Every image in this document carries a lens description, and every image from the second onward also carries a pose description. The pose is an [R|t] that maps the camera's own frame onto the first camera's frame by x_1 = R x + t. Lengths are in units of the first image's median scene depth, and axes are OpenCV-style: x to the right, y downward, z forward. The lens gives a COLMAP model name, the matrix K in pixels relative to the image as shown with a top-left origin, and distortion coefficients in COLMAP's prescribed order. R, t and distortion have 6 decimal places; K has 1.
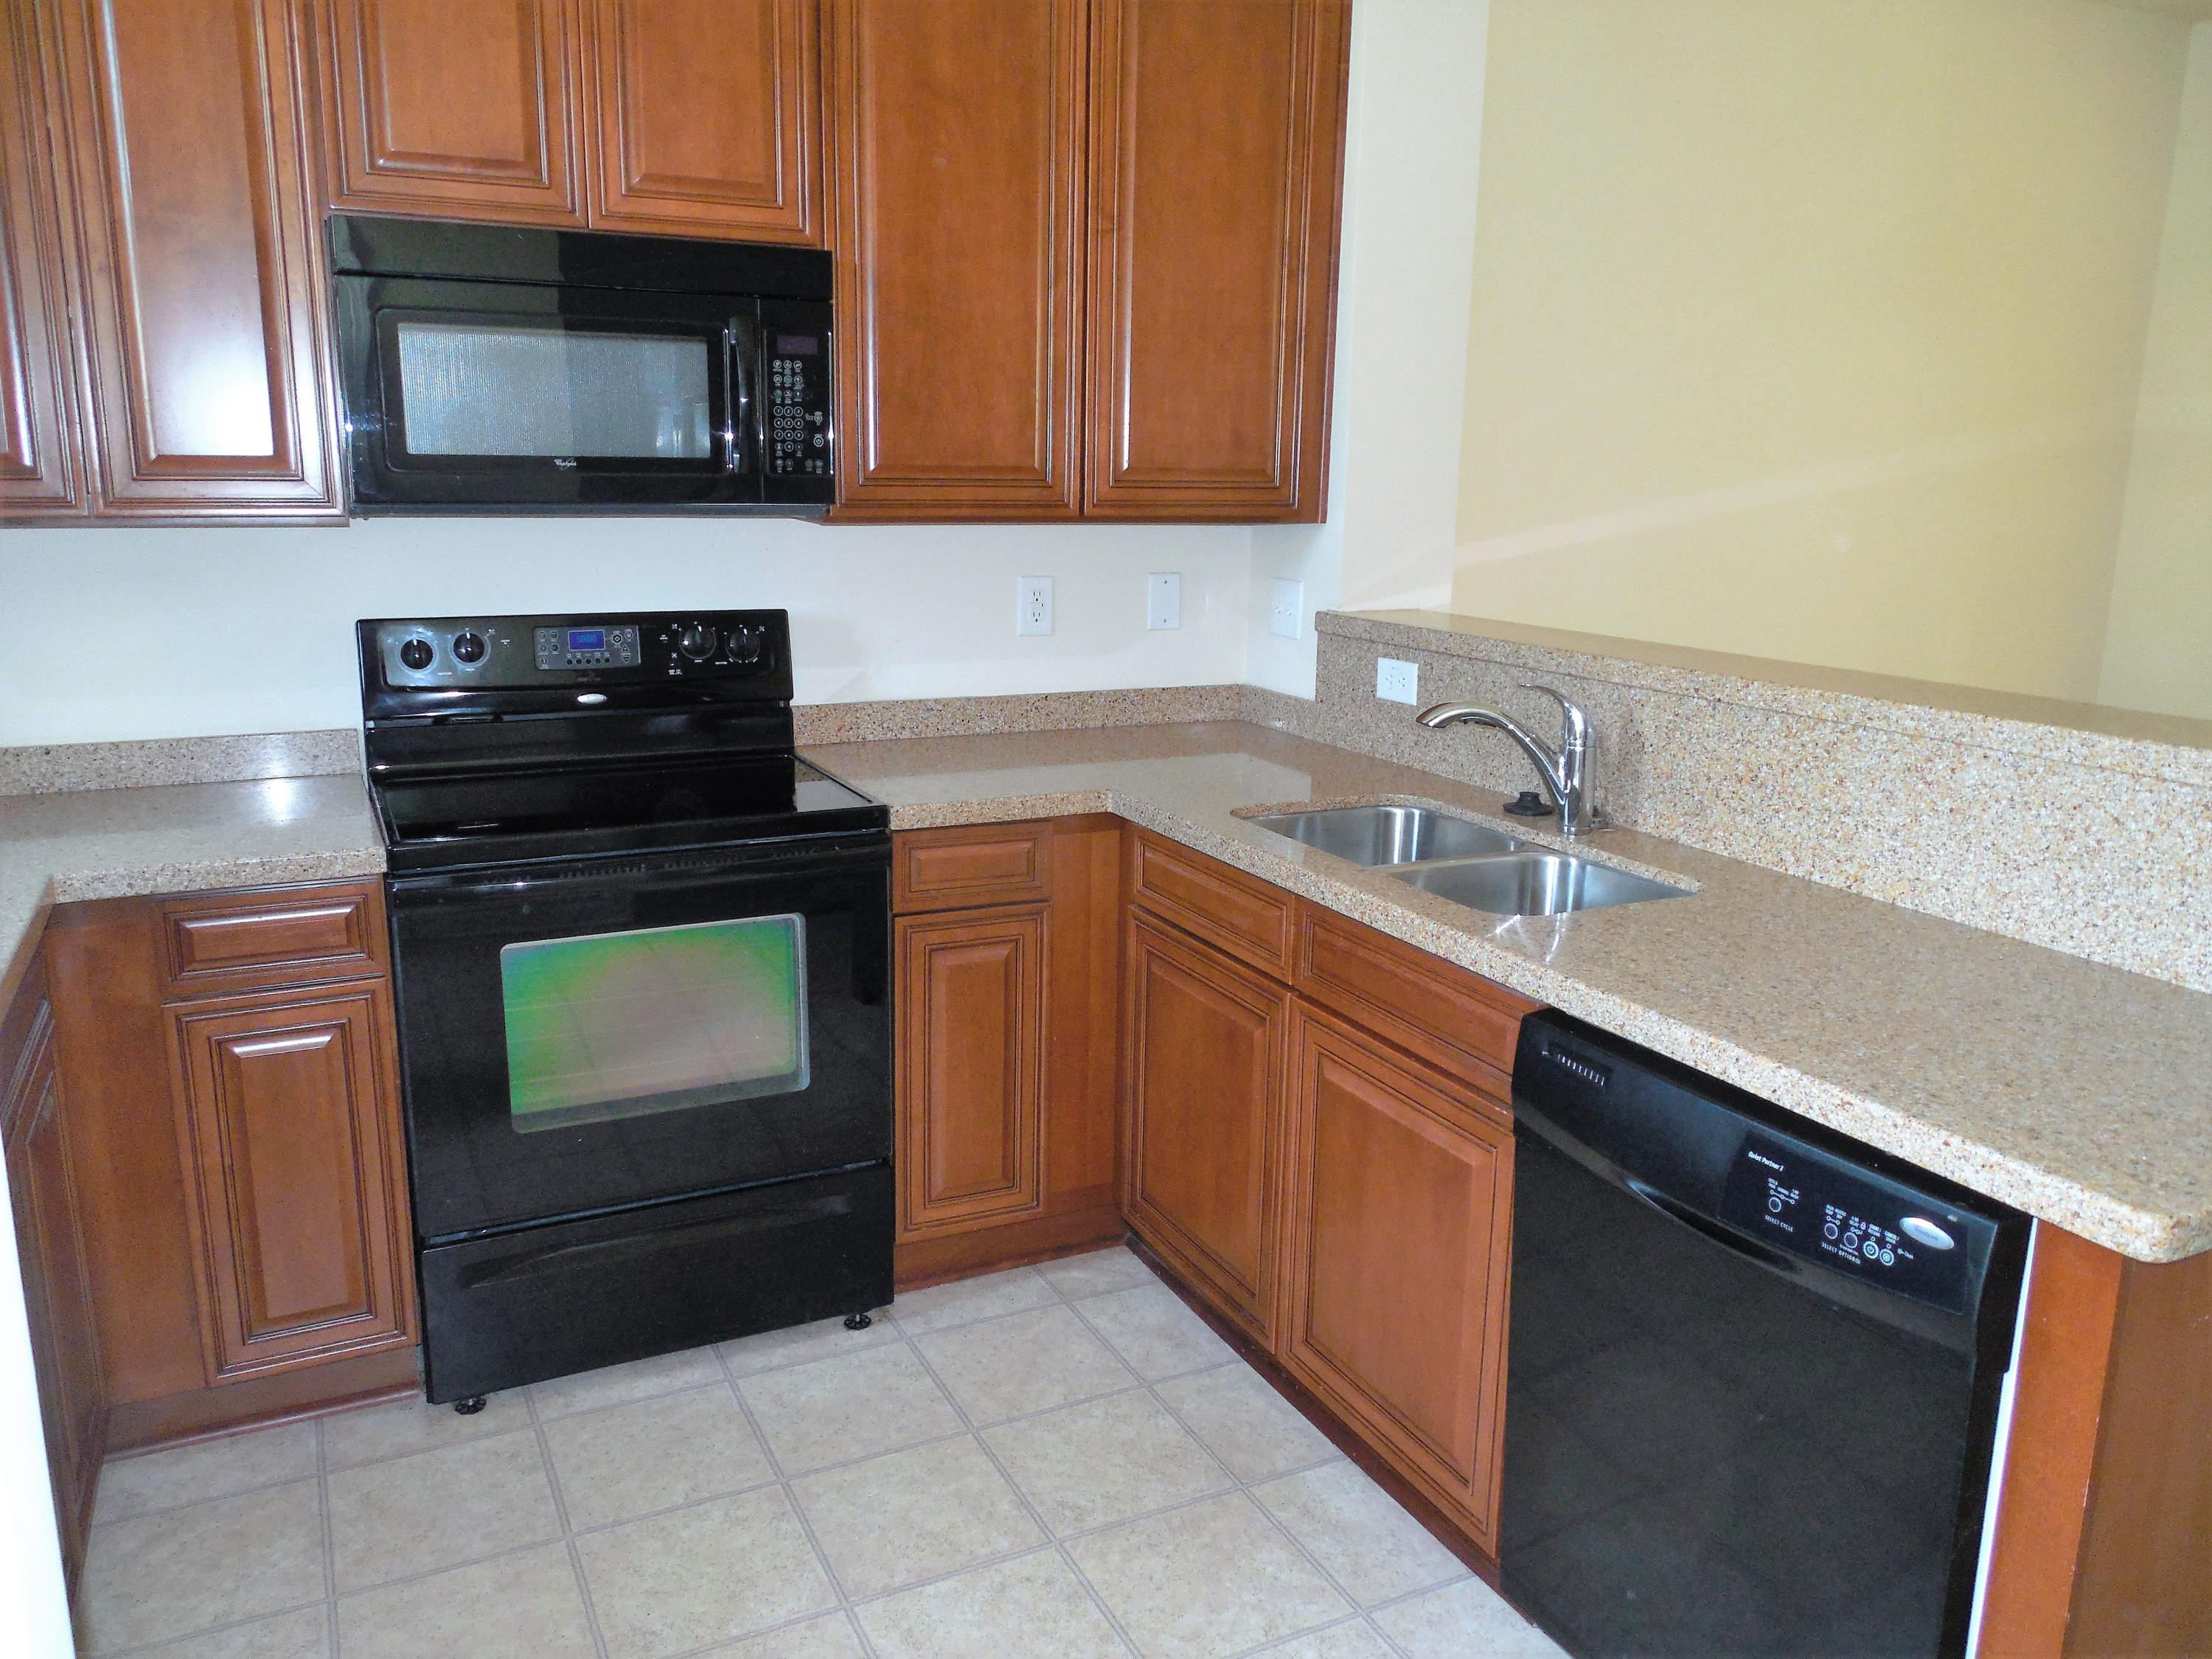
lens RADIAL K [[1652.8, 0, 1106.0], [0, 1652.8, 829.5], [0, 0, 1]] dist [-0.004094, 0.004240]
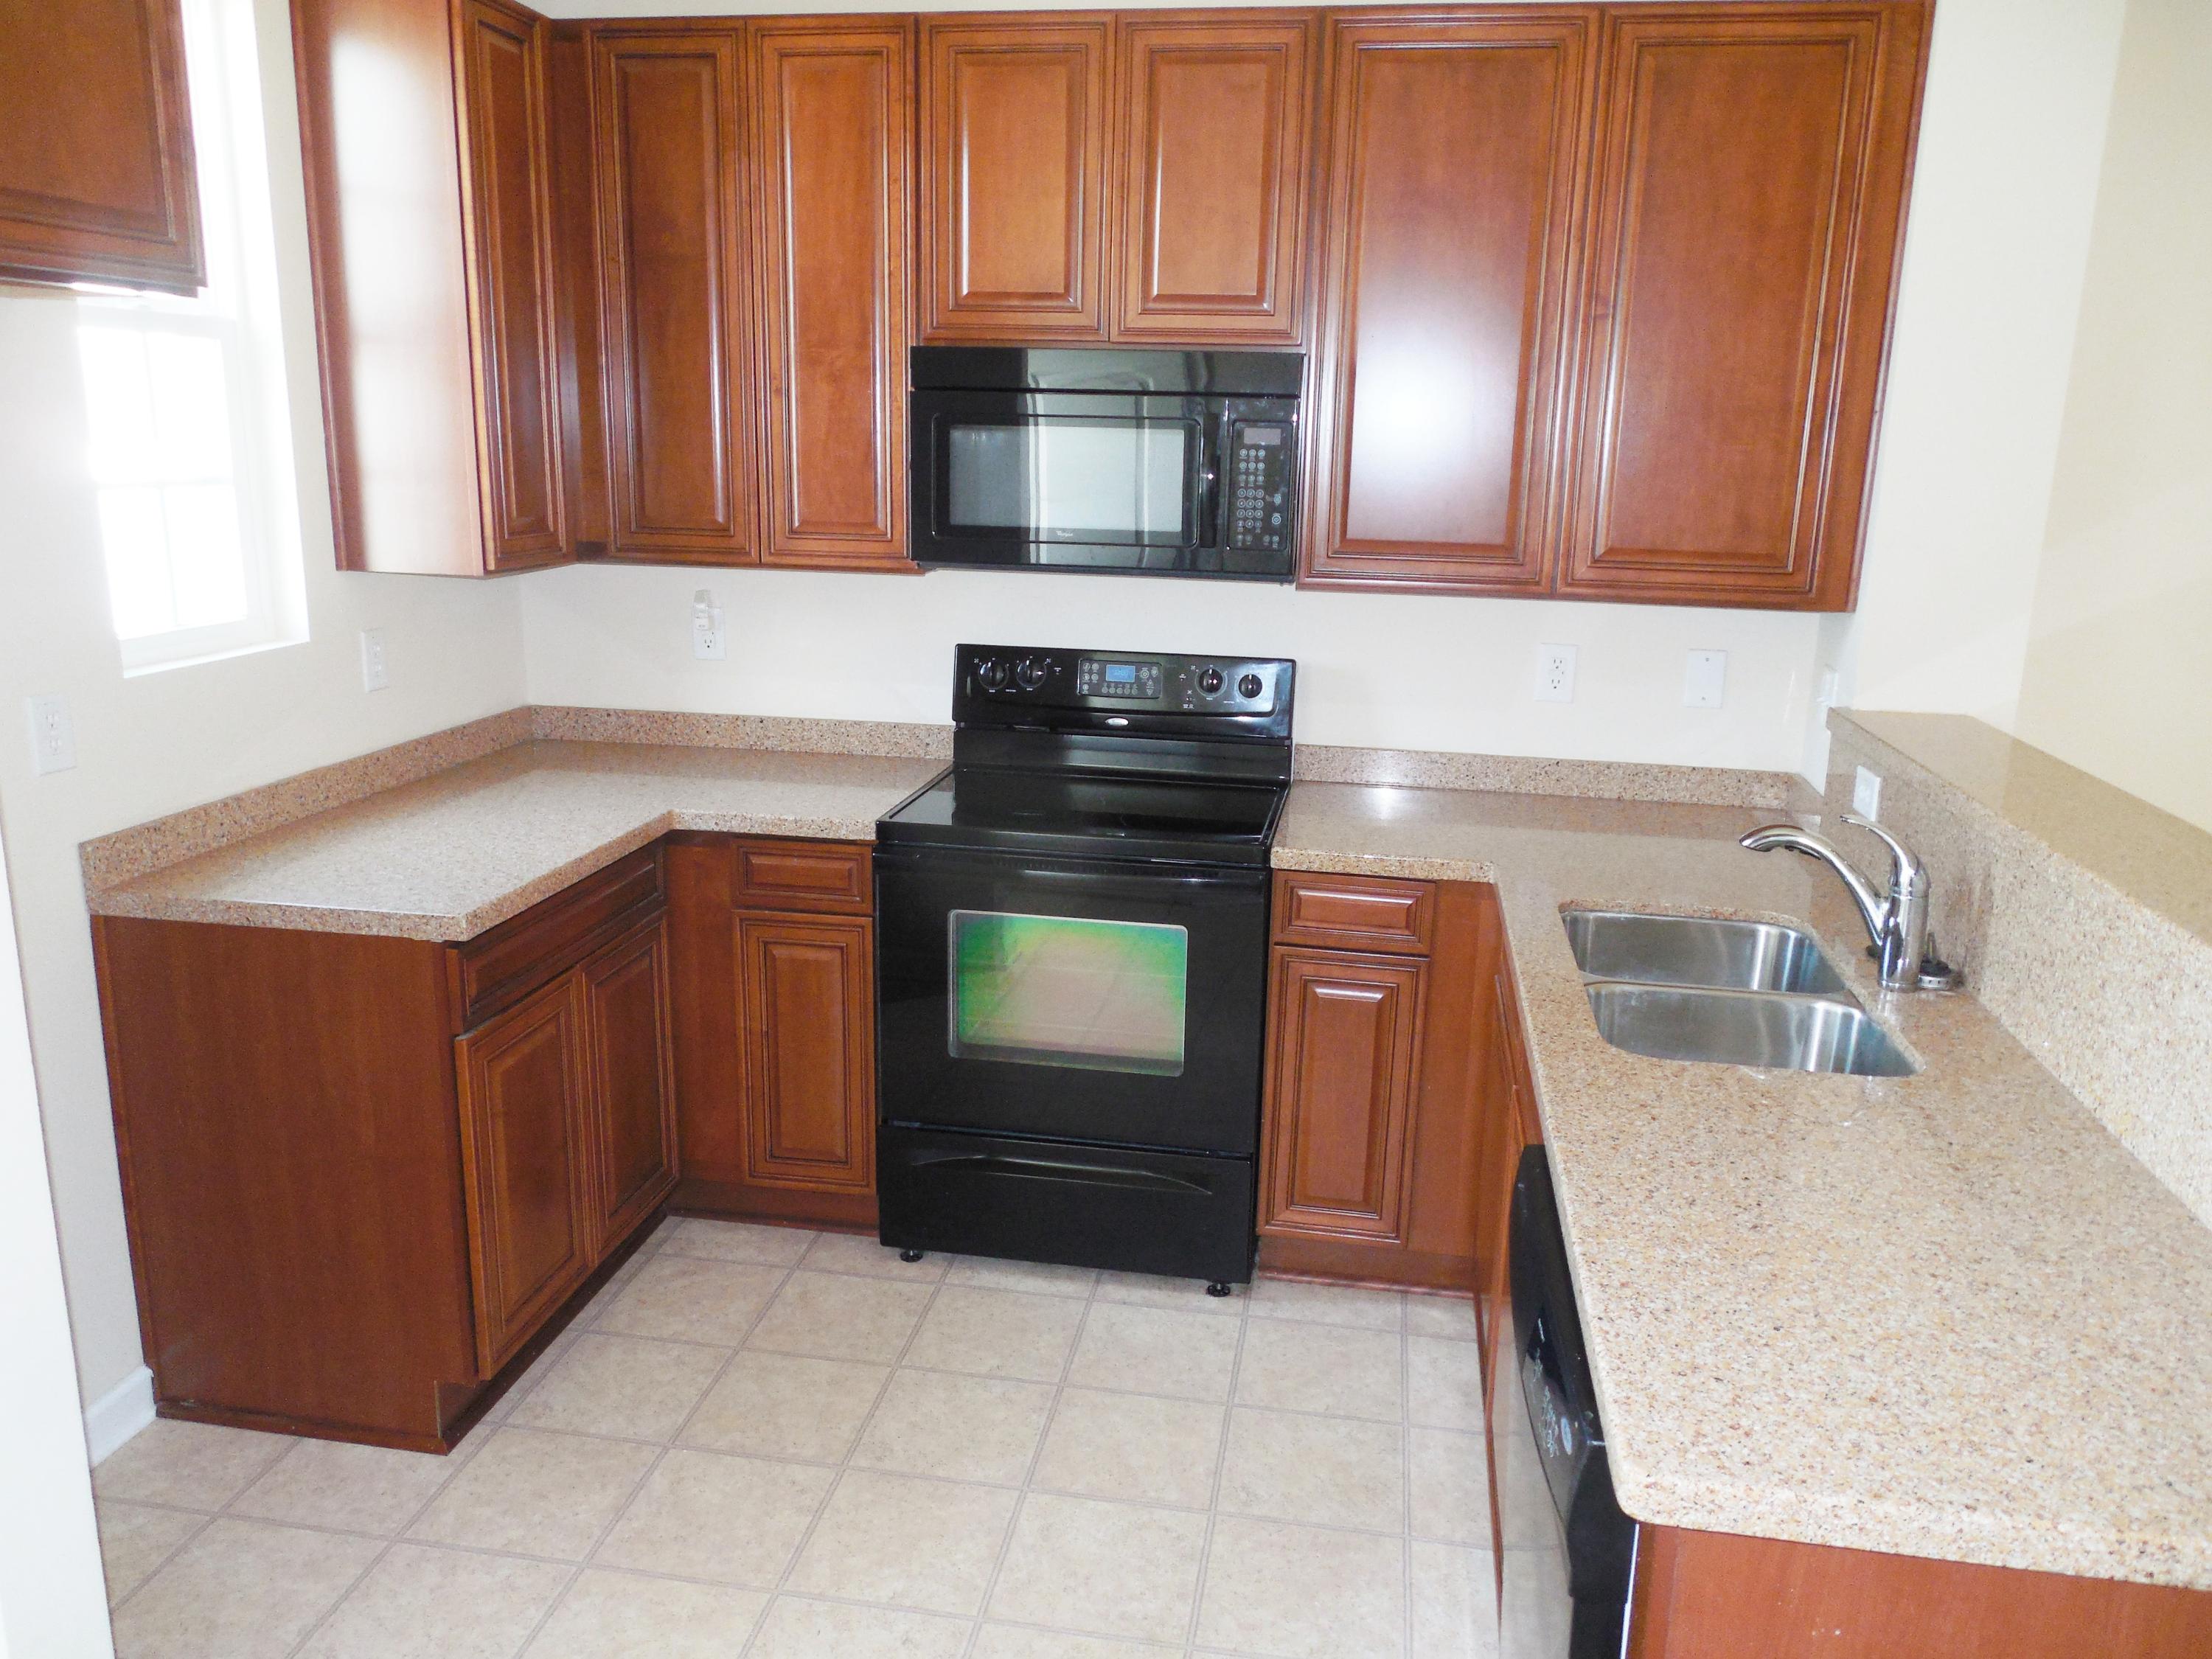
lens RADIAL K [[1641.4, 0, 1106.0], [0, 1641.4, 829.5], [0, 0, 1]] dist [-0.014082, 0.010493]
pose [[0.809073, 0.141719, -0.570365, 0.404303], [-0.139162, 0.989088, 0.048356, -0.062323], [0.570994, 0.040250, 0.819967, 0.017638]]
